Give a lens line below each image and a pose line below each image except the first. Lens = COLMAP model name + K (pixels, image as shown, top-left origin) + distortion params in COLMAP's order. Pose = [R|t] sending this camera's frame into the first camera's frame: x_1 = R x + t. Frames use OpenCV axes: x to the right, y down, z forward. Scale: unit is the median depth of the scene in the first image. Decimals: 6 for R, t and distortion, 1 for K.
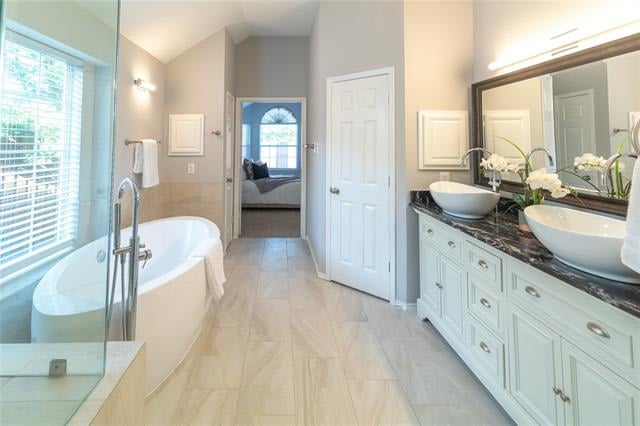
lens RADIAL K [[295.3, 0, 314.0], [0, 295.3, 205.2], [0, 0, 1]] dist [0.000291, -0.000002]
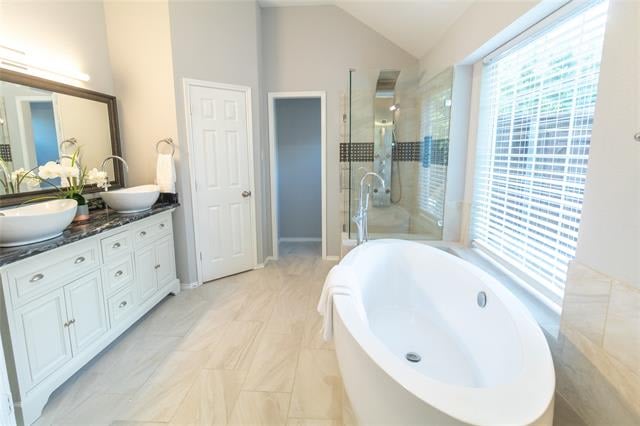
lens RADIAL K [[295.3, 0, 314.0], [0, 295.3, 205.2], [0, 0, 1]] dist [0.000291, -0.000002]
pose [[-0.982759, -0.017376, 0.184071, -0.456619], [0.056571, 0.919567, 0.388840, -0.353456], [-0.176022, 0.392550, -0.902730, 1.634790]]
